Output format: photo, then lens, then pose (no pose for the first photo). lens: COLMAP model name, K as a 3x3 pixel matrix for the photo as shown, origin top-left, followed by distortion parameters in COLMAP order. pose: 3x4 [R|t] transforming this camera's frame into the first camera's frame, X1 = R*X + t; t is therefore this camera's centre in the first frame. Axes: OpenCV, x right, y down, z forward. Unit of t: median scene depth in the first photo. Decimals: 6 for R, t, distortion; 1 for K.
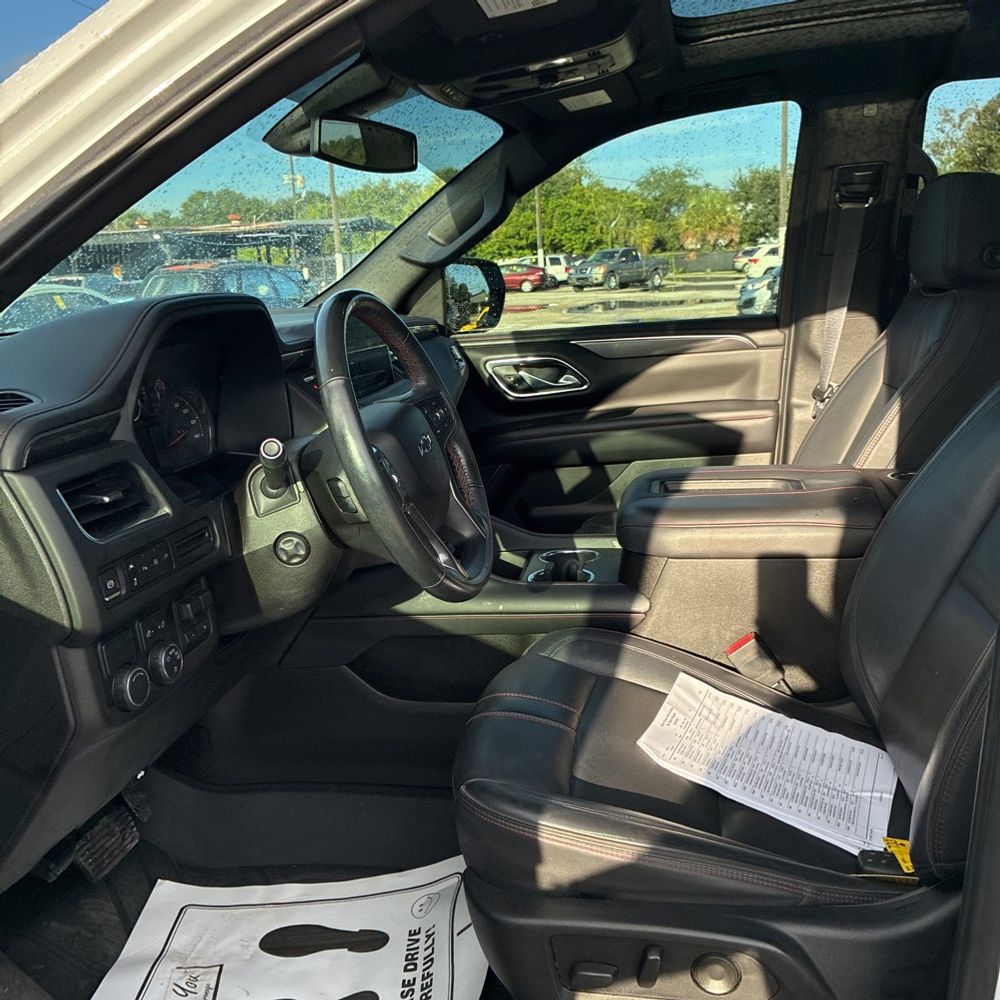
lens RADIAL K [[1028.5, 0, 489.8], [0, 1028.5, 499.0], [0, 0, 1]] dist [0.022168, 0.021904]
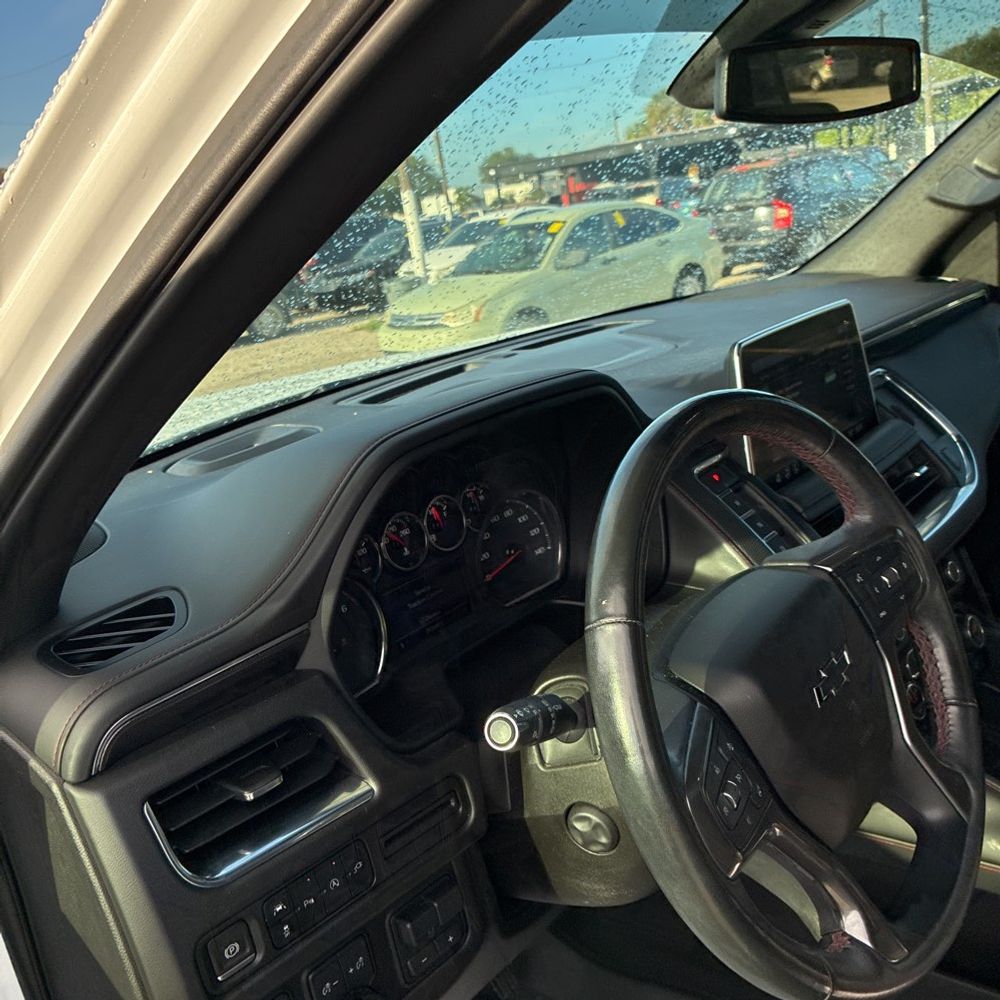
lens RADIAL K [[1028.5, 0, 489.8], [0, 1028.5, 499.0], [0, 0, 1]] dist [0.022168, 0.021904]
pose [[0.859489, 0.059802, -0.507644, 0.051542], [-0.008779, 0.994713, 0.102318, -0.194035], [0.511079, -0.083485, 0.855470, 0.432027]]
